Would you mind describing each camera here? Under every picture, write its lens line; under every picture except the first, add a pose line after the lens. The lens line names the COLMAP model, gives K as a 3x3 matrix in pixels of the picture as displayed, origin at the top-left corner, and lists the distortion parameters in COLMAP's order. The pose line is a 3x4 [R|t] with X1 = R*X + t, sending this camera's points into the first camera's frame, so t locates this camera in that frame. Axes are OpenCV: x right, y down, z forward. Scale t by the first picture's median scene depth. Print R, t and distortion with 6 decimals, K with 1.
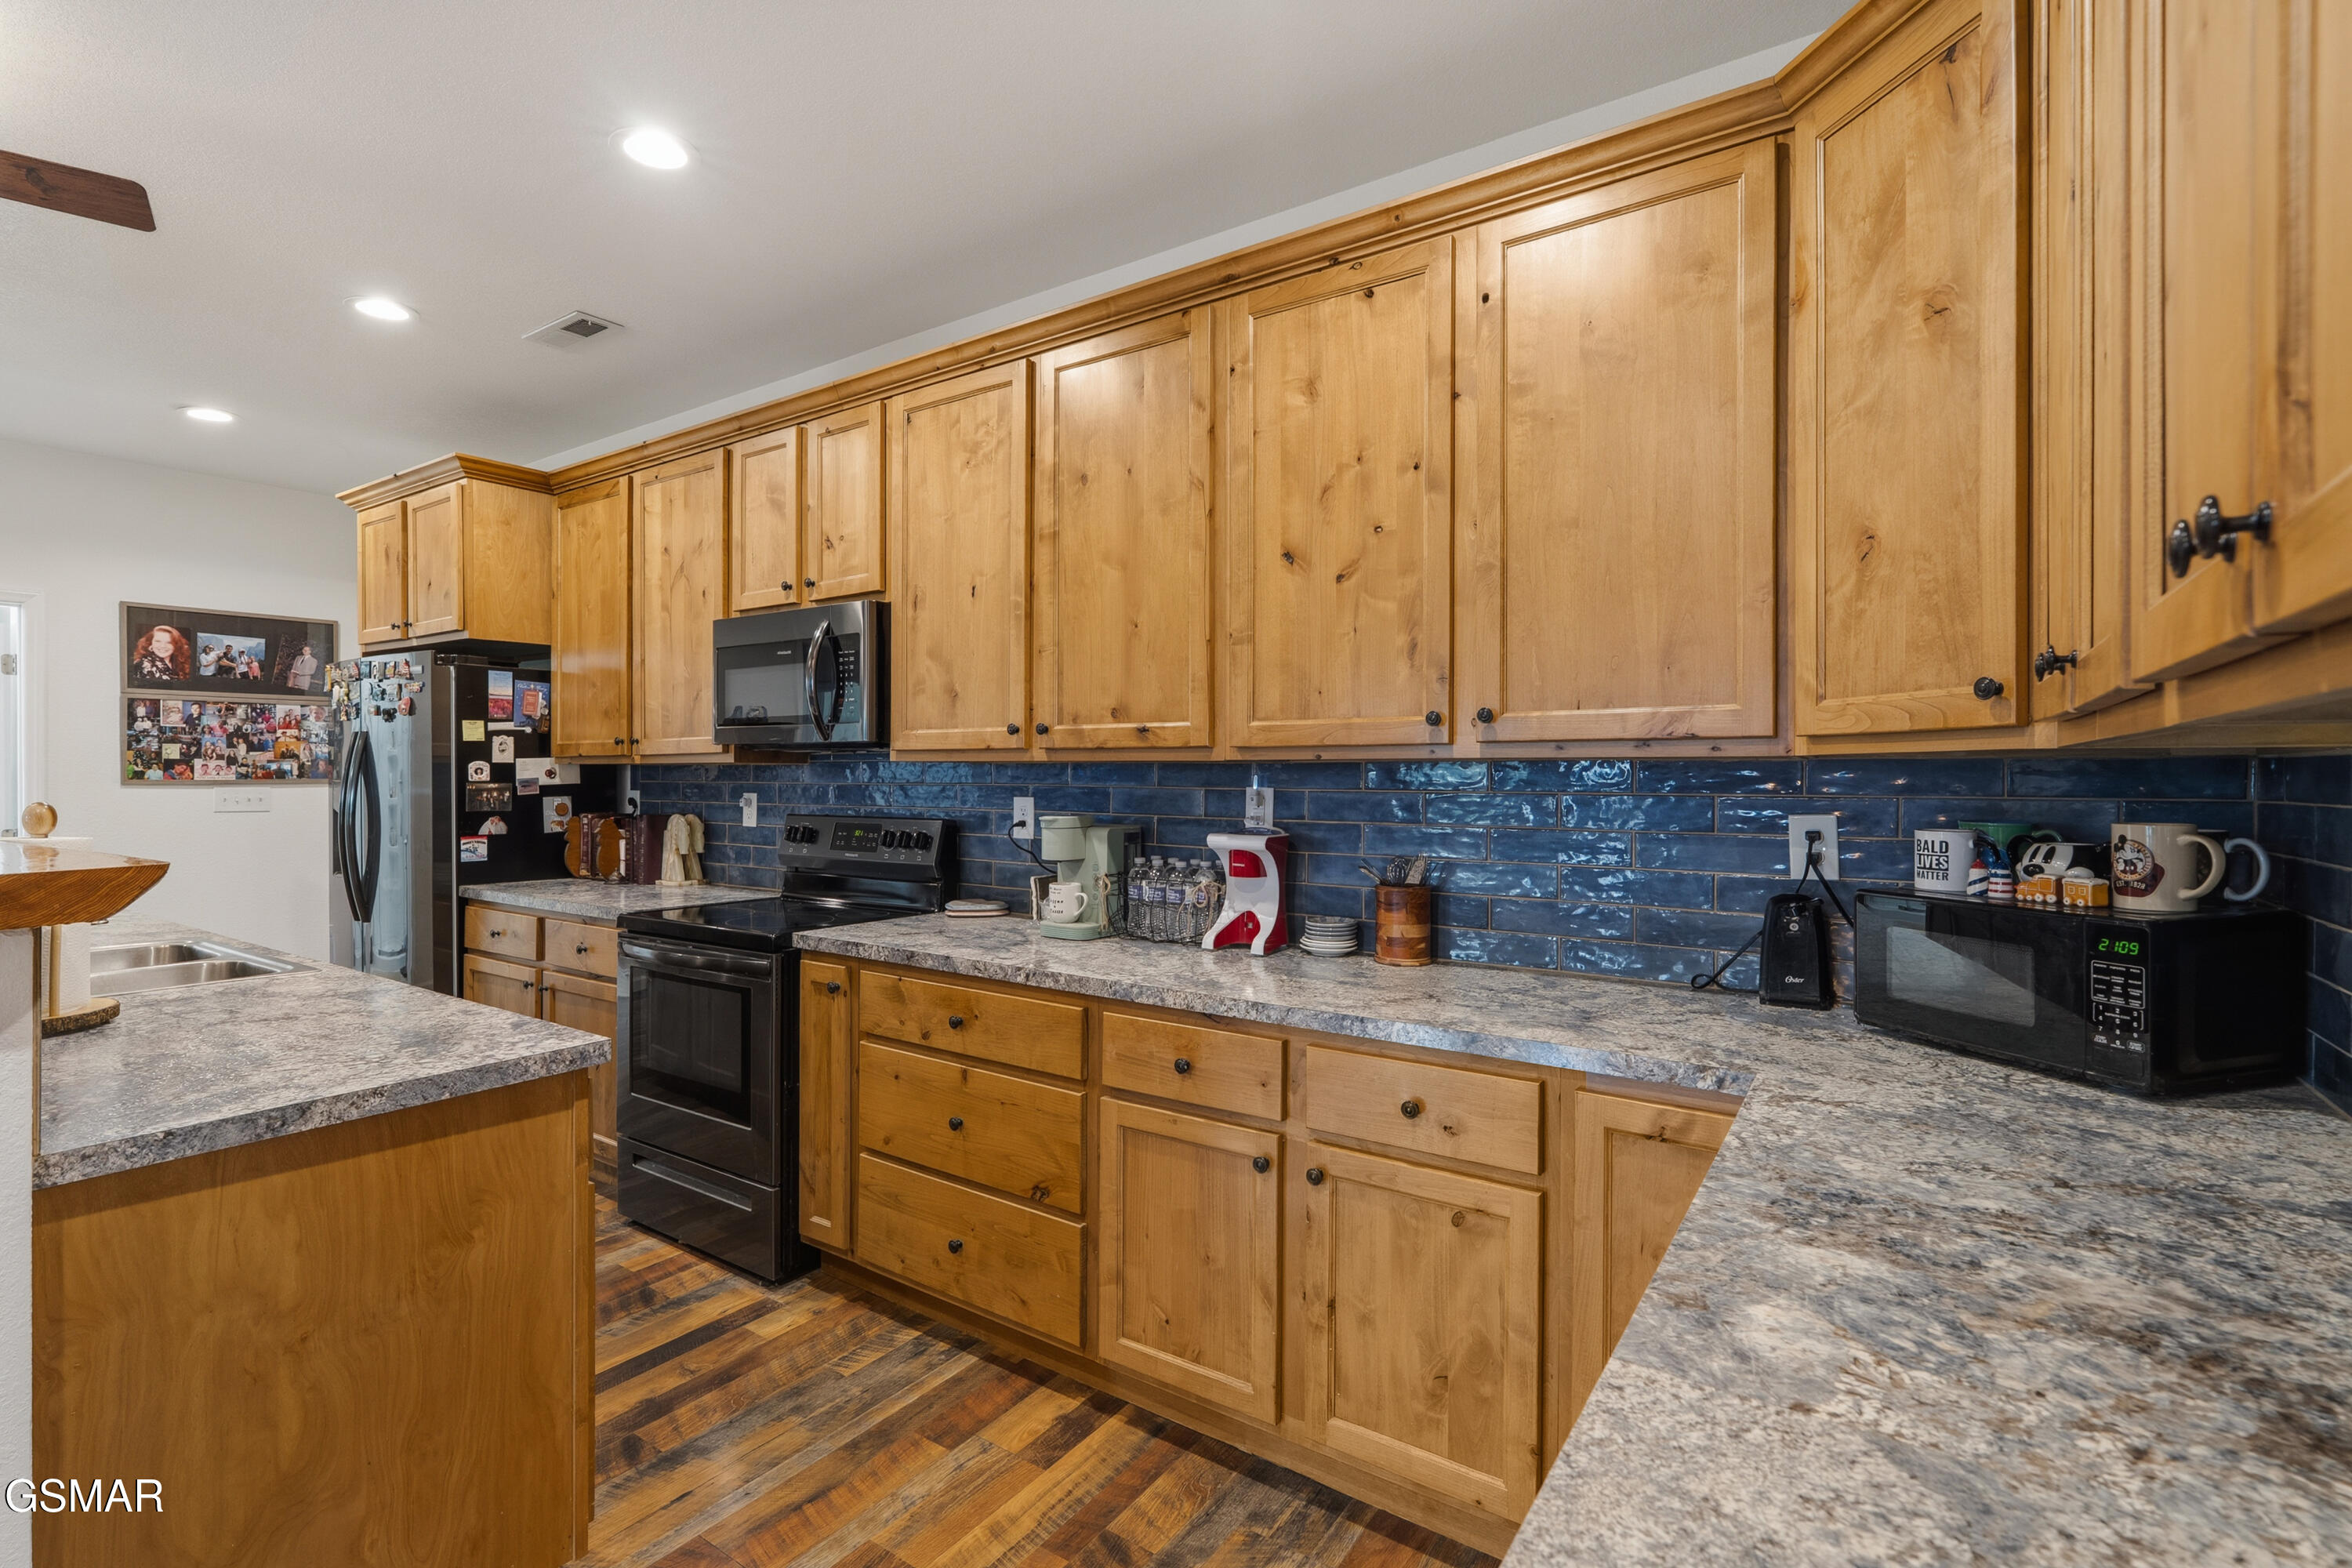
lens RADIAL K [[1043.6, 0, 1184.4], [0, 1043.6, 787.9], [0, 0, 1]] dist [0.000861, 0.000823]
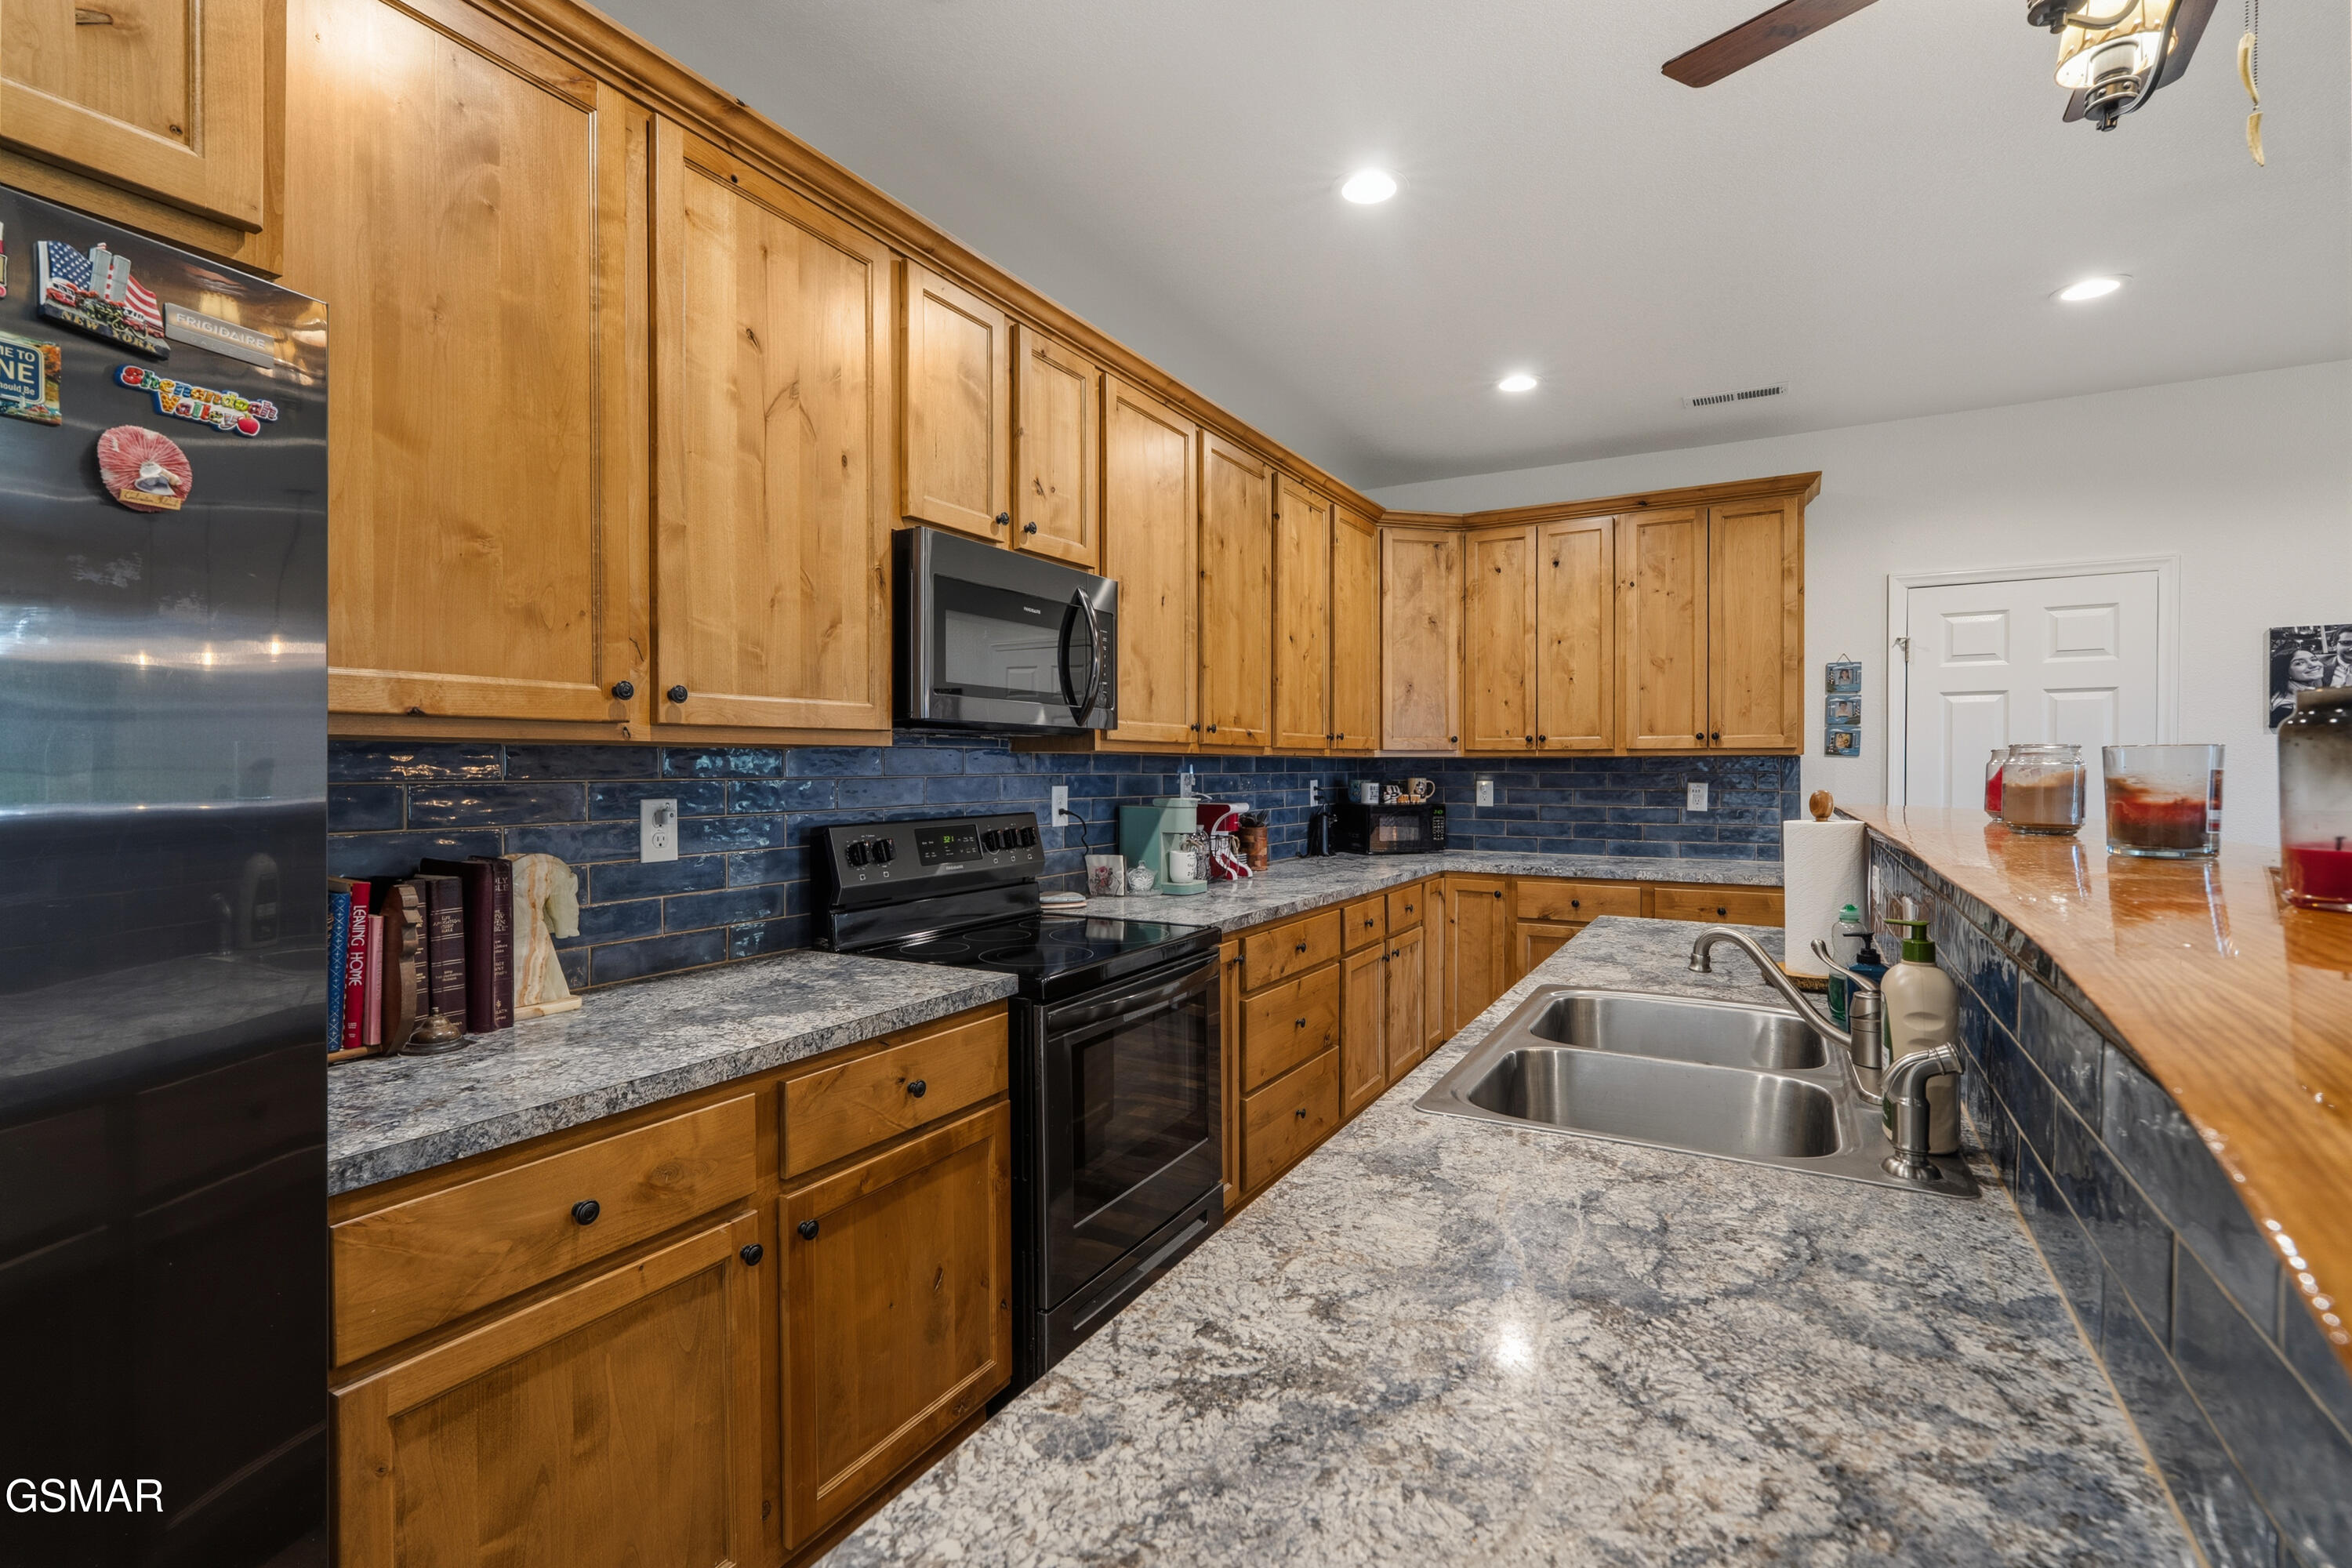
lens RADIAL K [[1043.6, 0, 1122.9], [0, 1043.6, 785.1], [0, 0, 1]] dist [0.000861, 0.000823]
pose [[-0.019812, -0.025335, 0.999483, -1.779805], [0.007497, 0.999647, 0.025488, -0.026678], [-0.999776, 0.007998, -0.019615, 1.432497]]
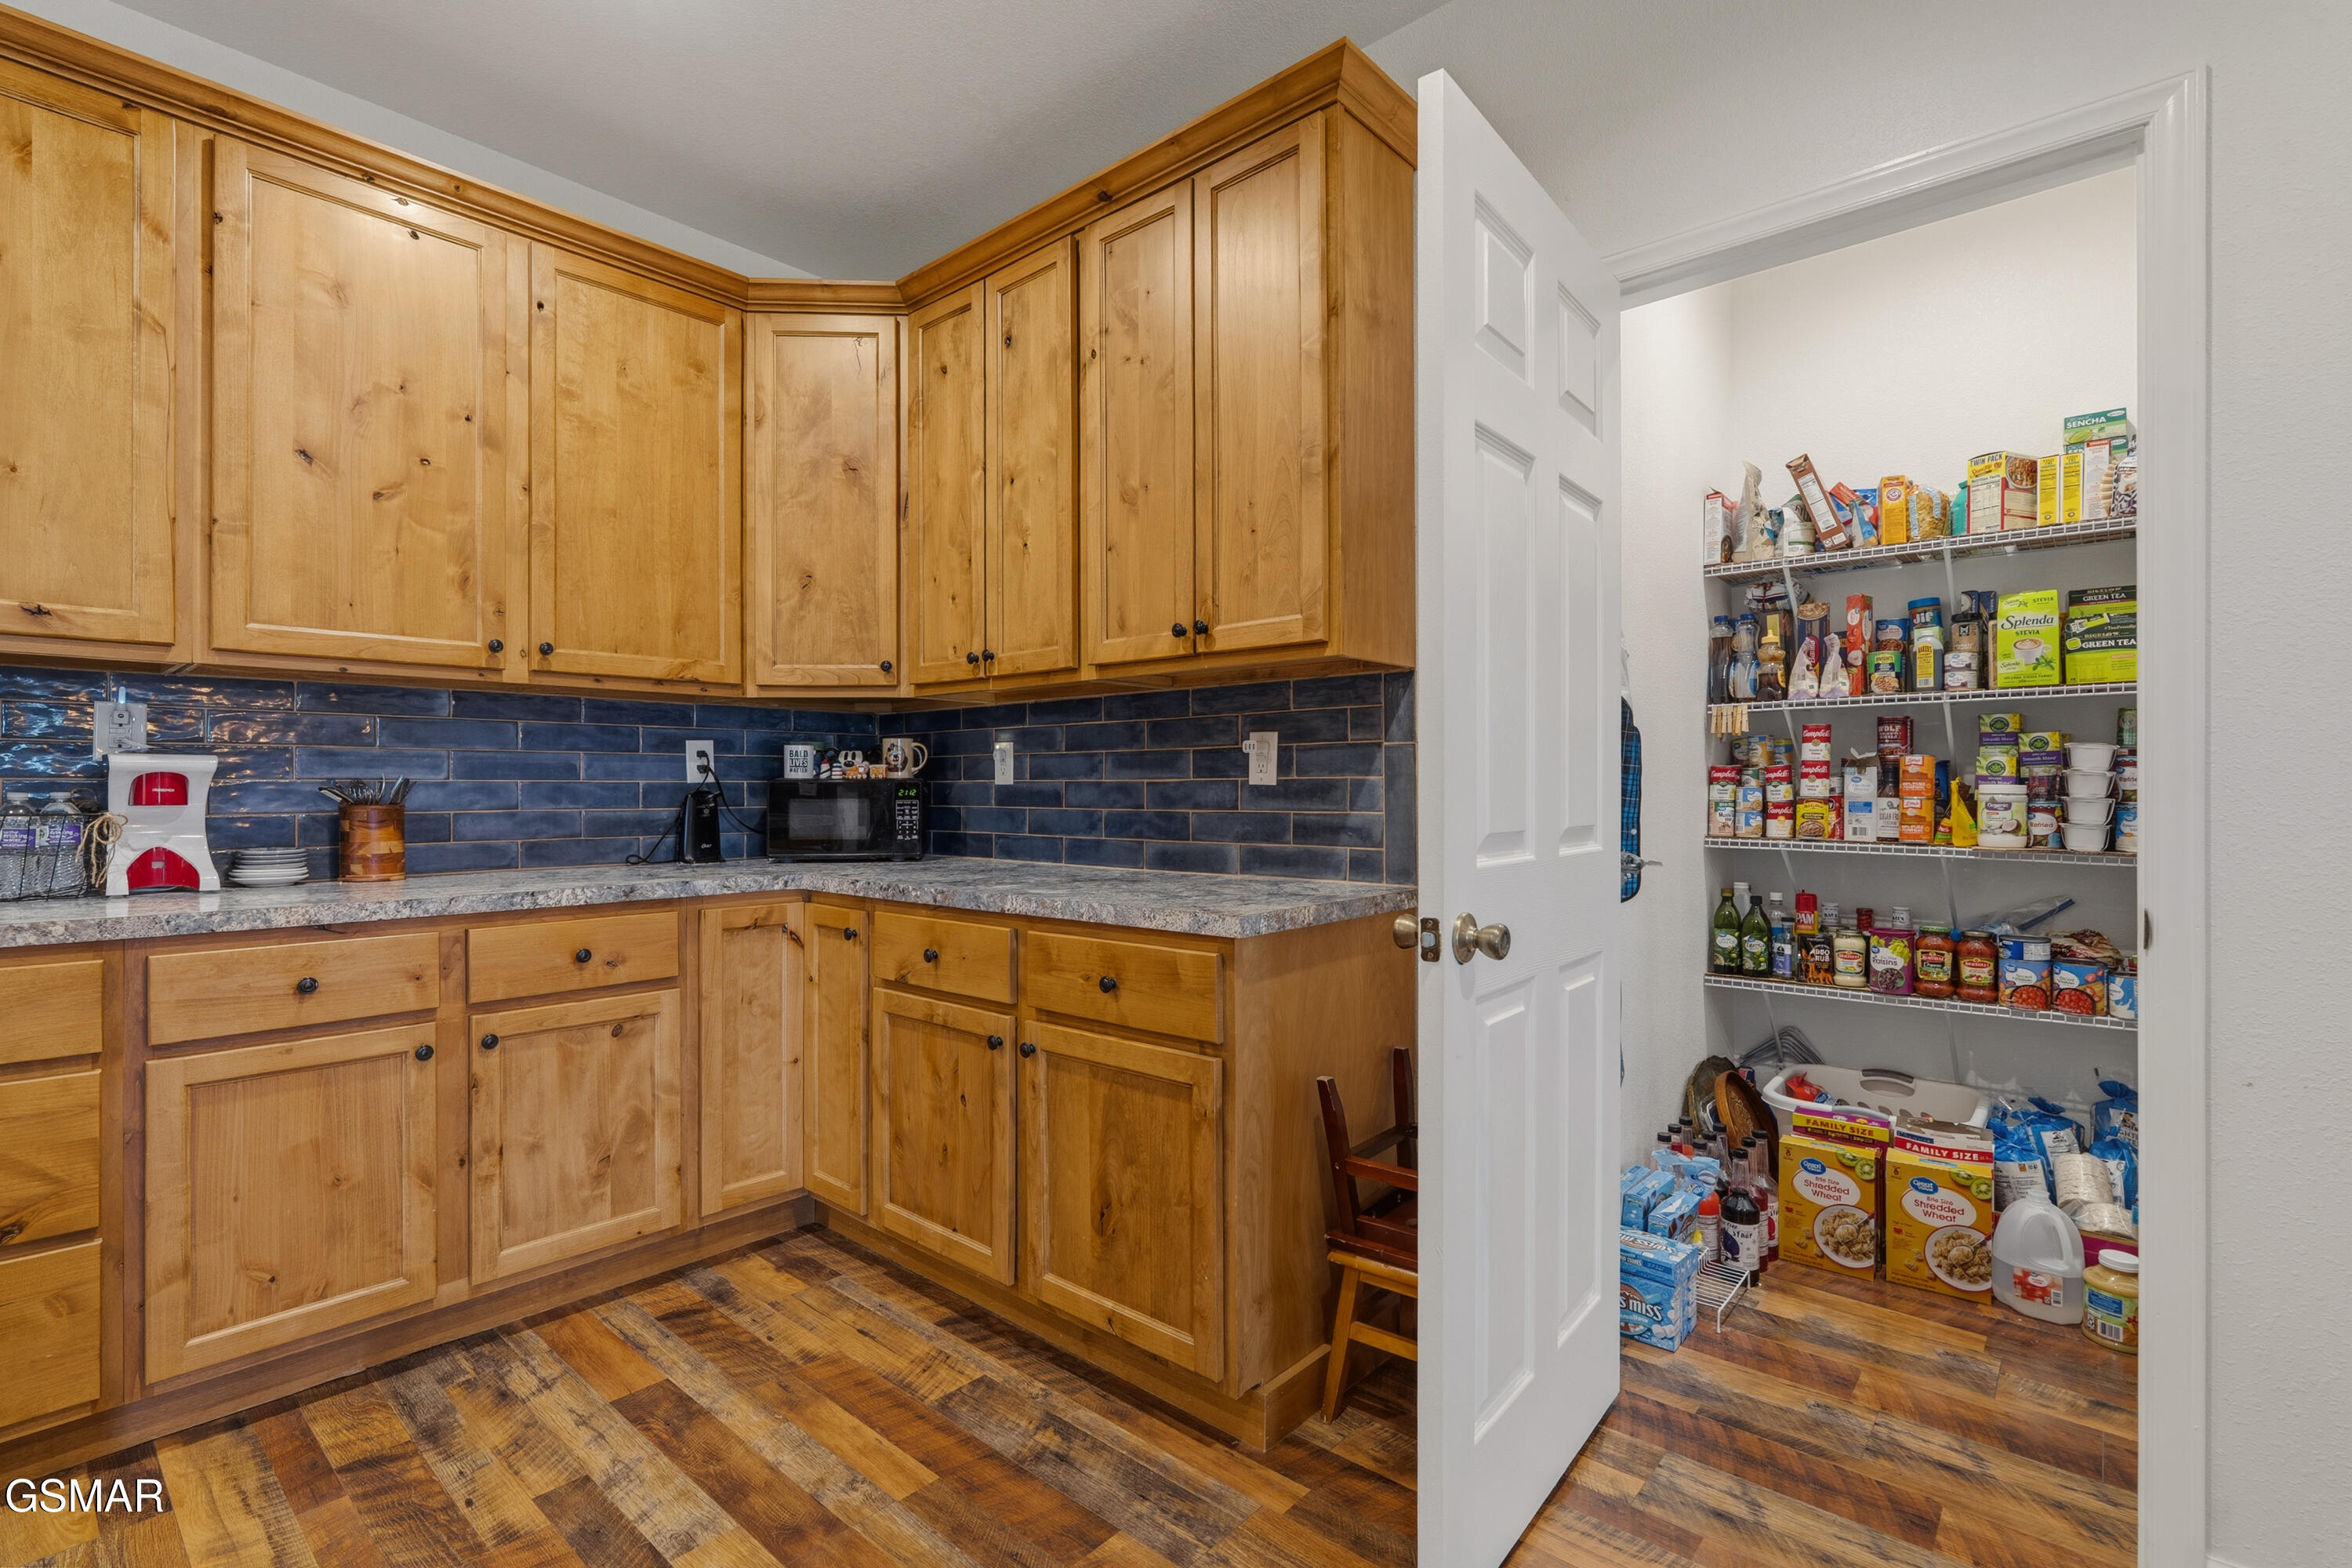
lens RADIAL K [[1043.6, 0, 1133.3], [0, 1043.6, 781.7], [0, 0, 1]] dist [0.000861, 0.000823]
pose [[0.173521, -0.002556, 0.984827, -0.764742], [0.009147, 0.999958, 0.000984, 0.087476], [-0.984788, 0.008838, 0.173537, 0.108903]]
